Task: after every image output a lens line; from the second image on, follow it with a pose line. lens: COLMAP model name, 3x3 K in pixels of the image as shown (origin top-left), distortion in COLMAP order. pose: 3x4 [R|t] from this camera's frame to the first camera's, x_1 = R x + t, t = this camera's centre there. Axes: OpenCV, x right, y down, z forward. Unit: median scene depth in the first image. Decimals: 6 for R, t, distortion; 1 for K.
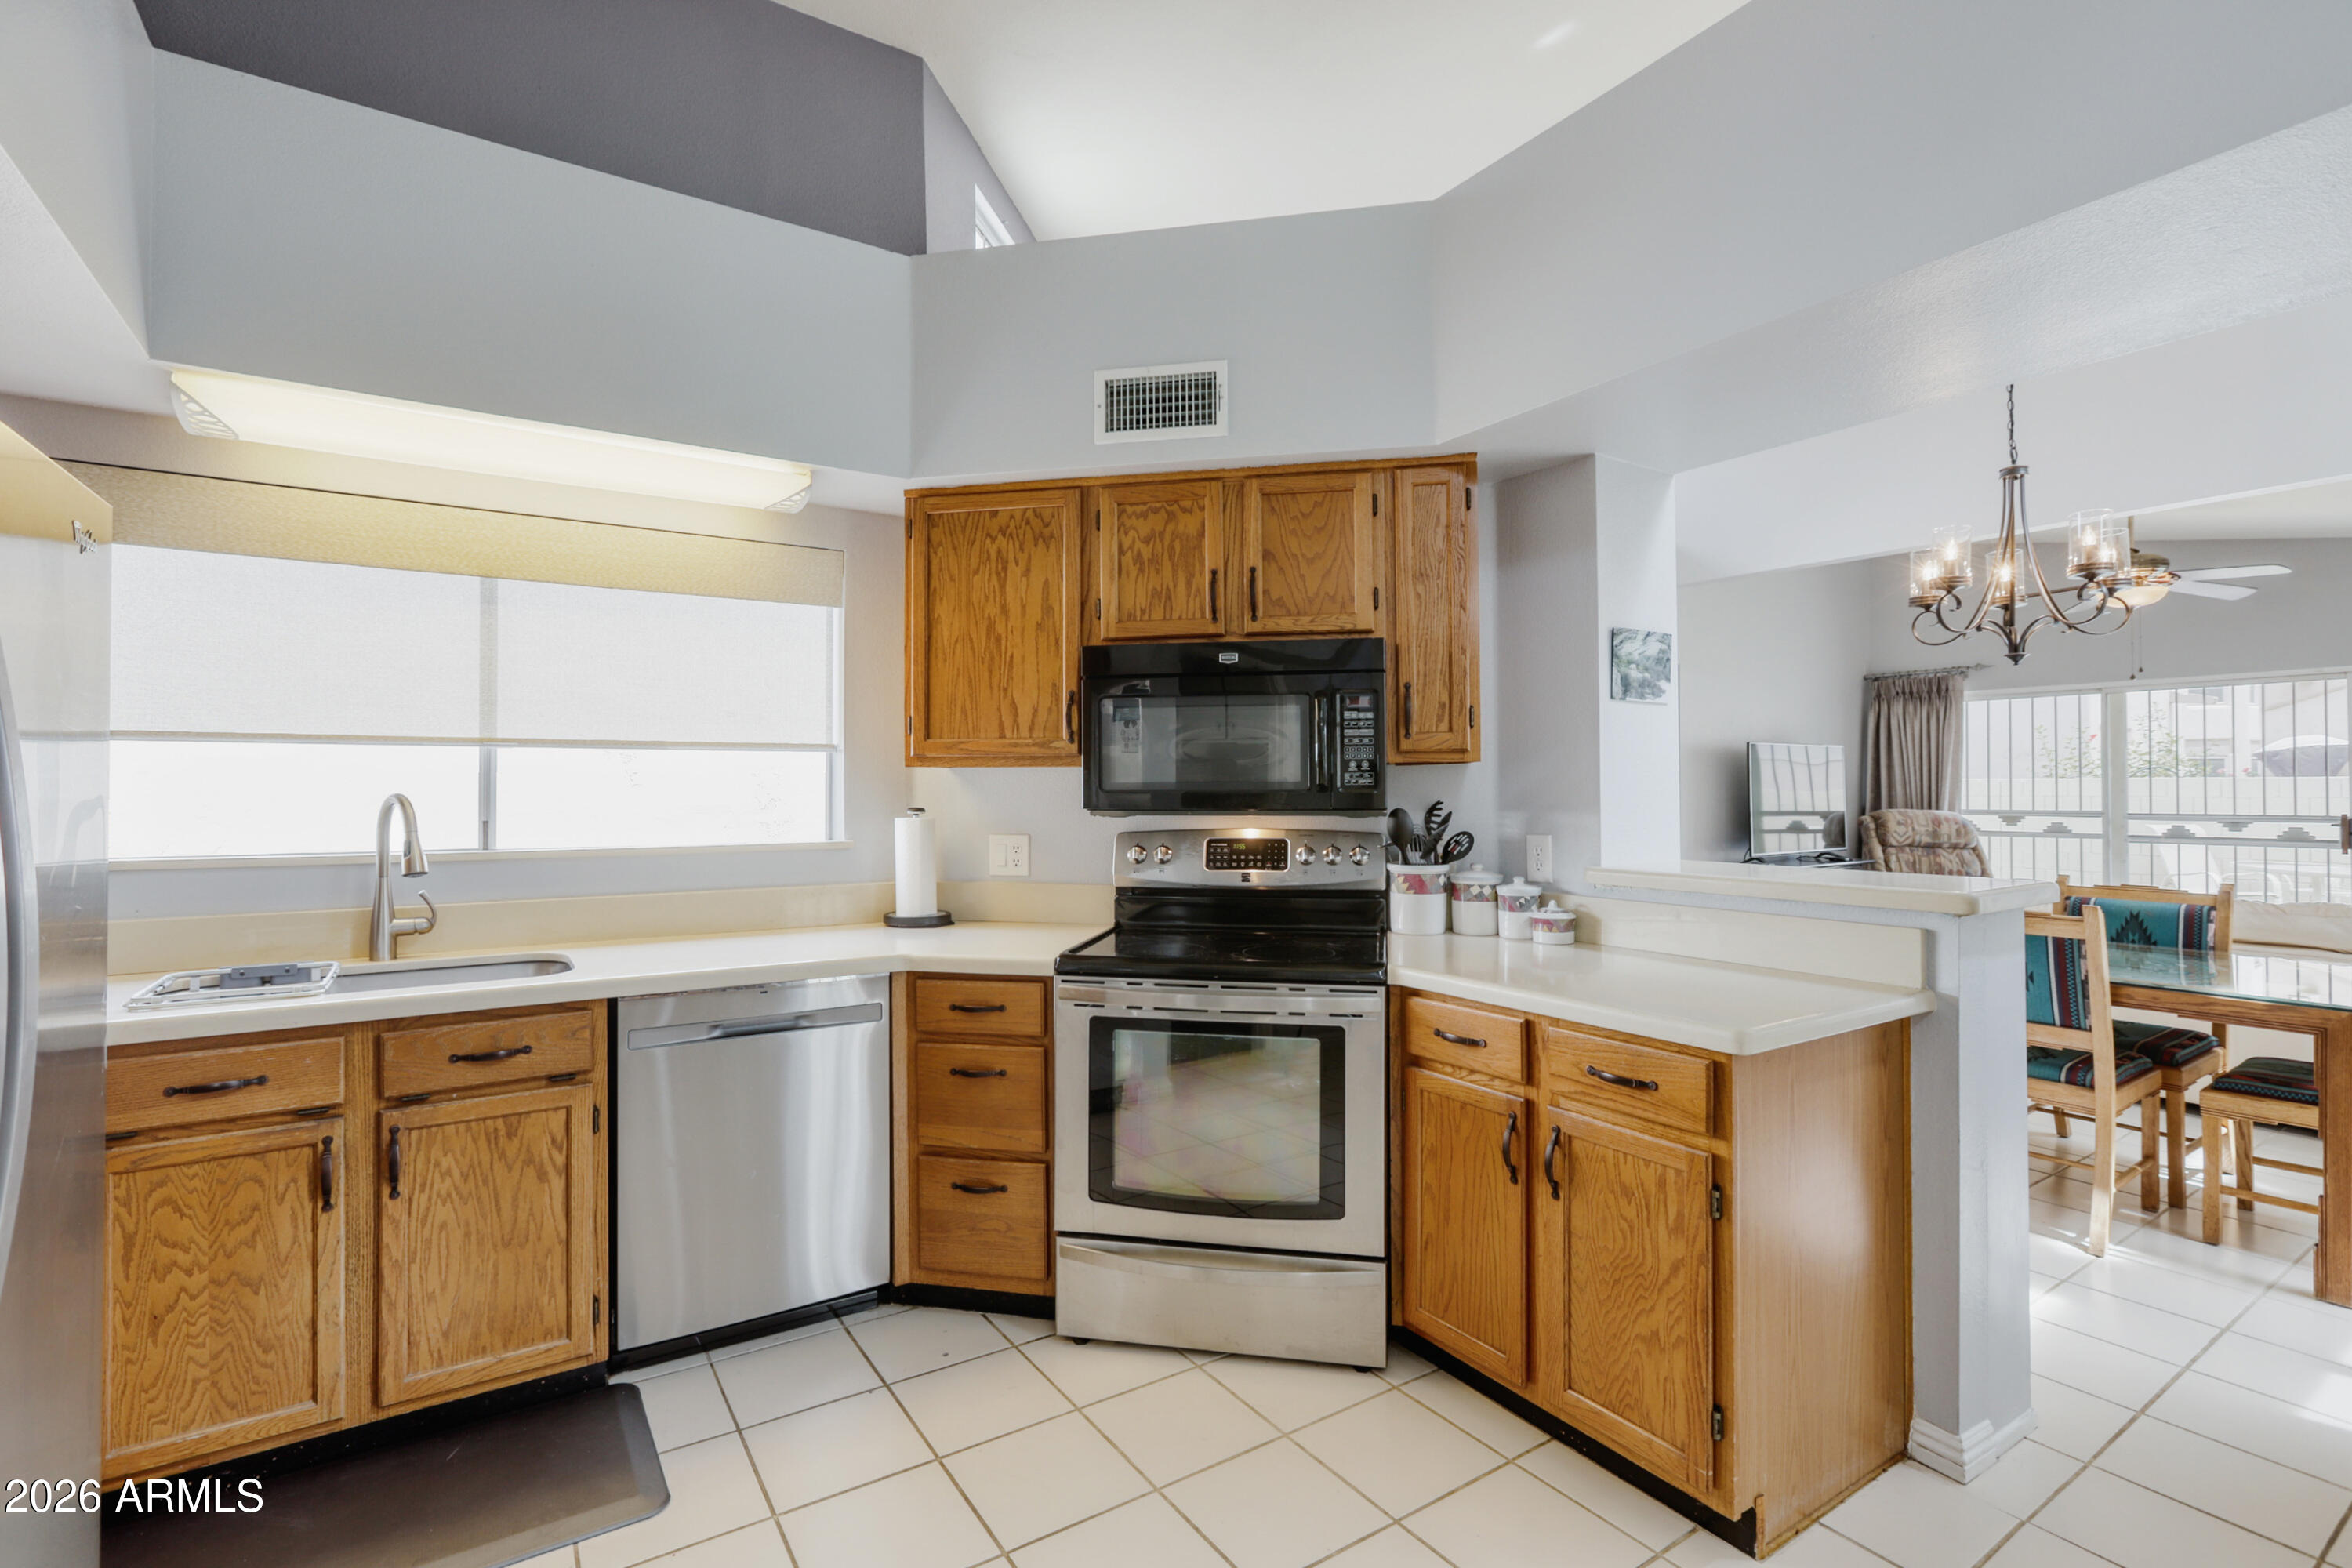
lens RADIAL K [[1068.5, 0, 1152.6], [0, 1068.5, 783.5], [0, 0, 1]] dist [-0.024466, 0.015573]
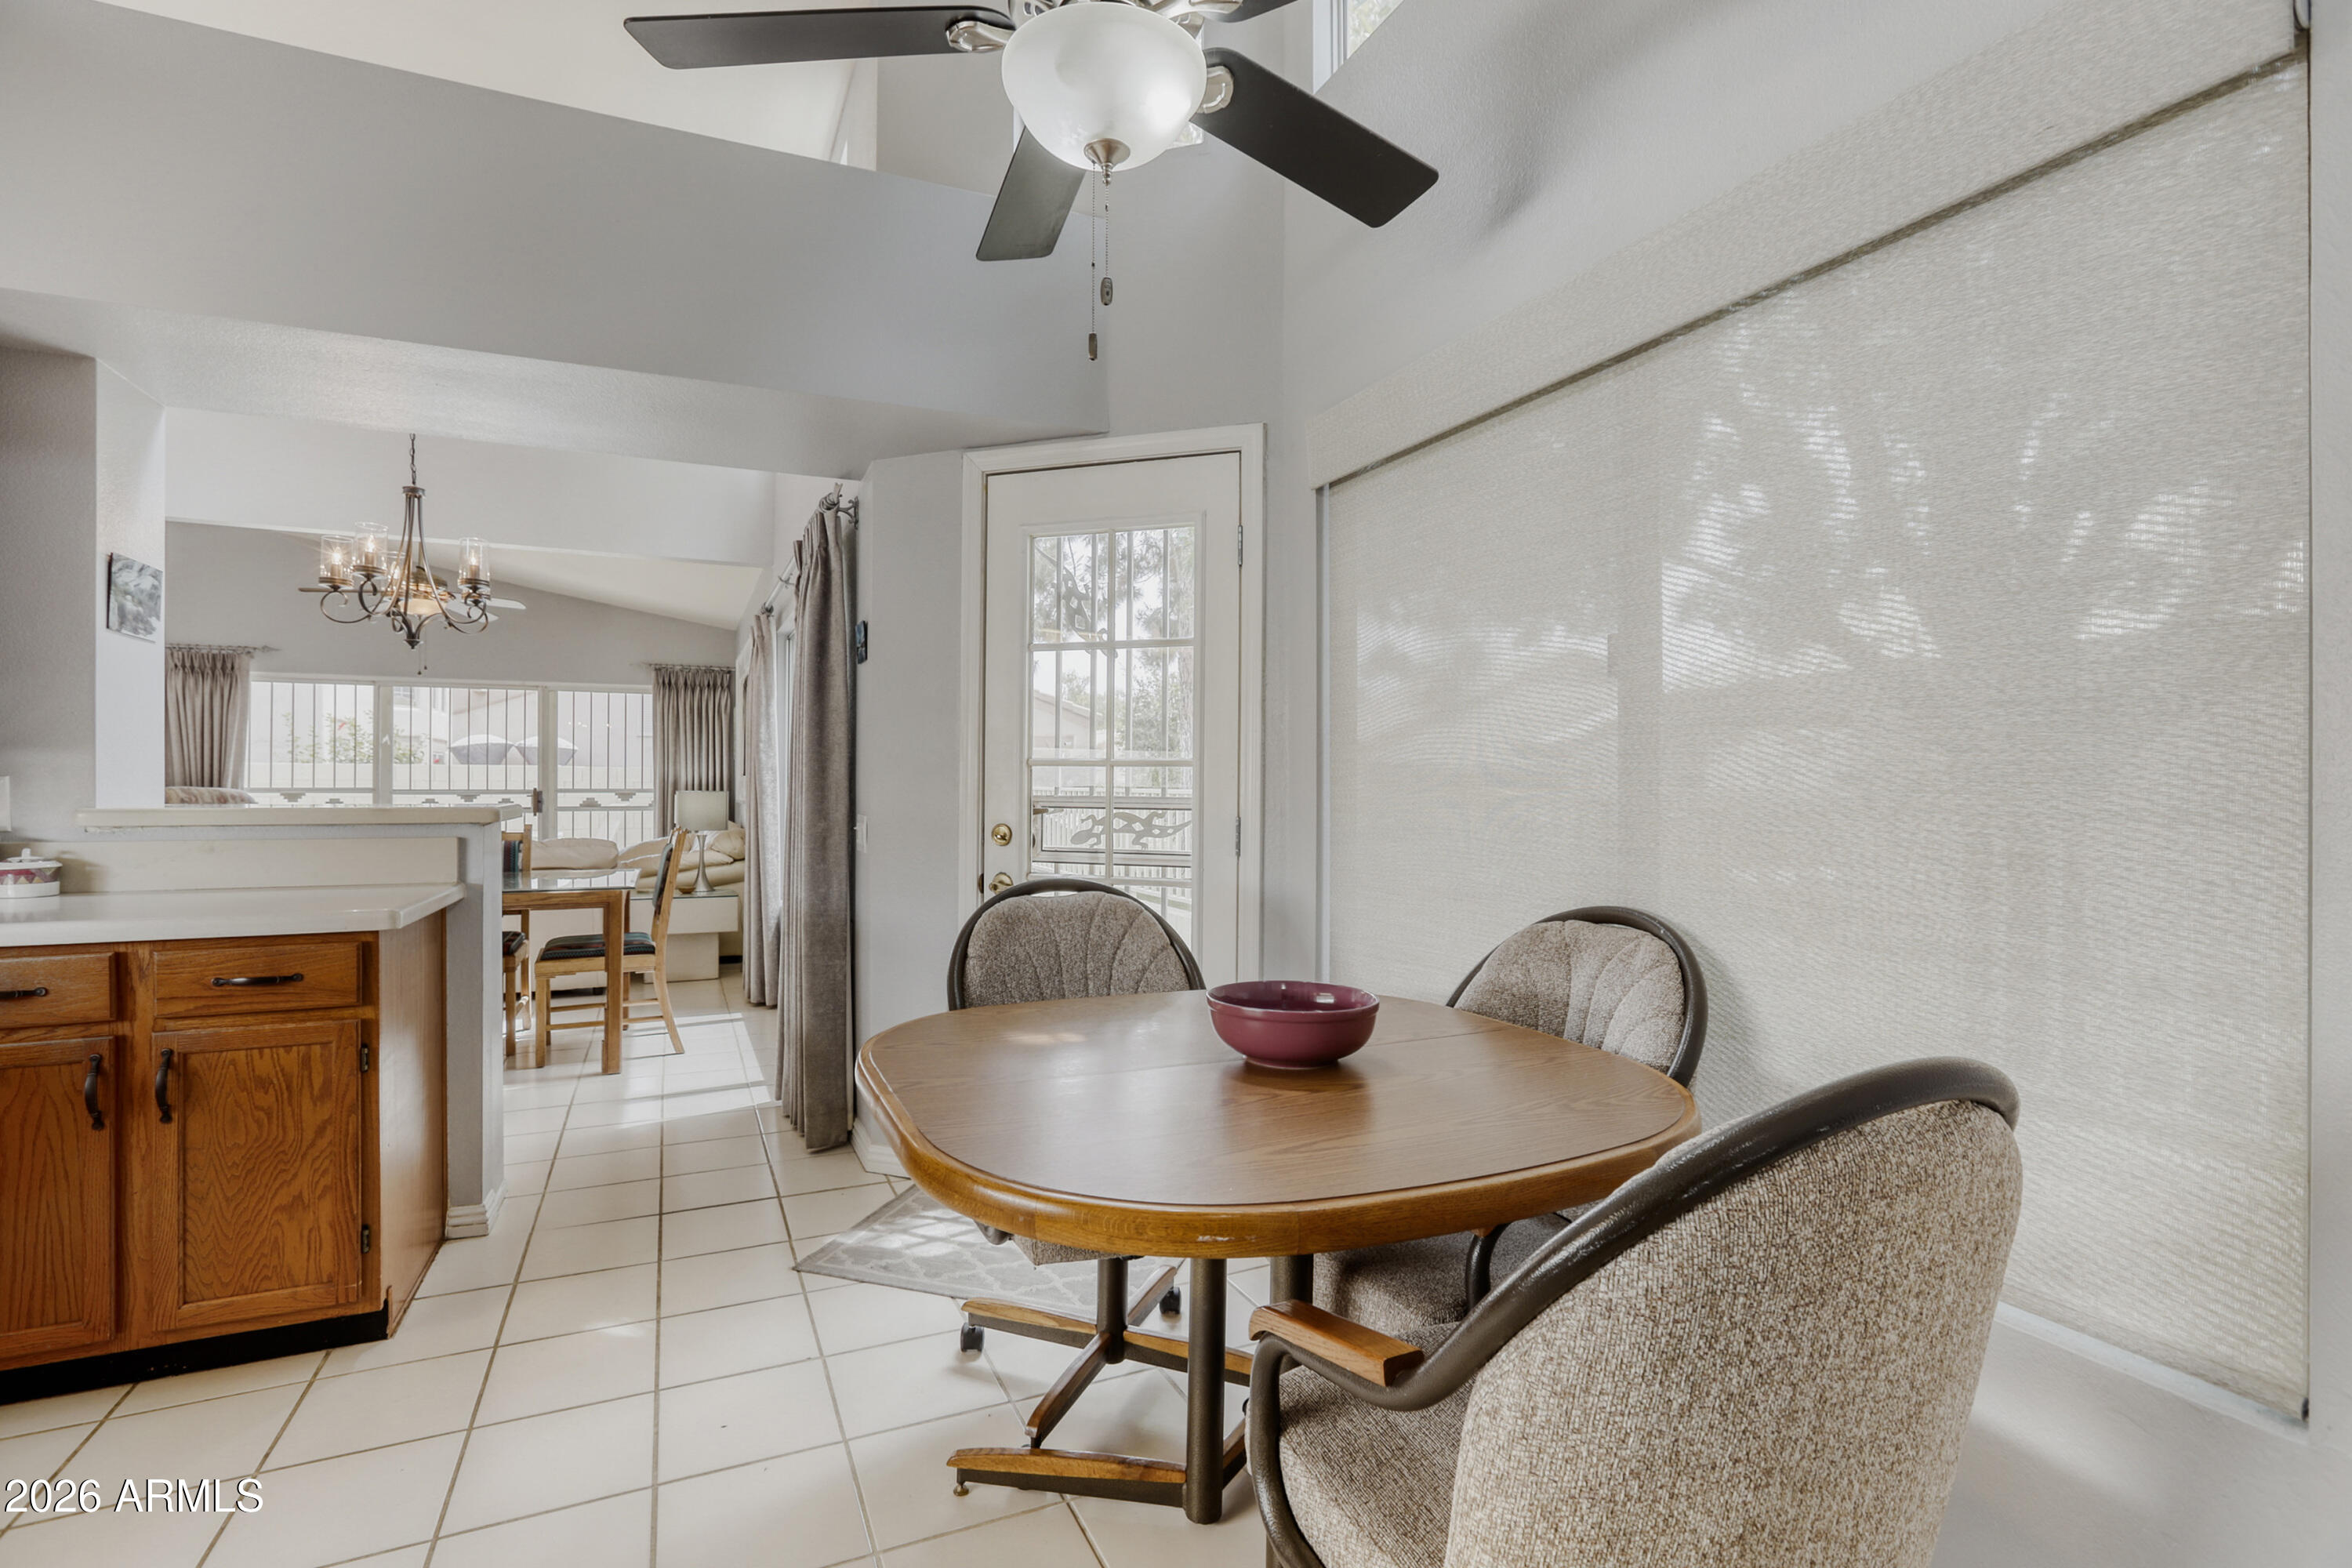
lens RADIAL K [[1068.5, 0, 1152.6], [0, 1068.5, 783.5], [0, 0, 1]] dist [-0.024466, 0.015573]
pose [[0.151860, 0.004487, 0.988392, -0.322312], [-0.009868, 0.999947, -0.003023, 0.046443], [-0.988353, -0.009294, 0.151896, -0.043553]]
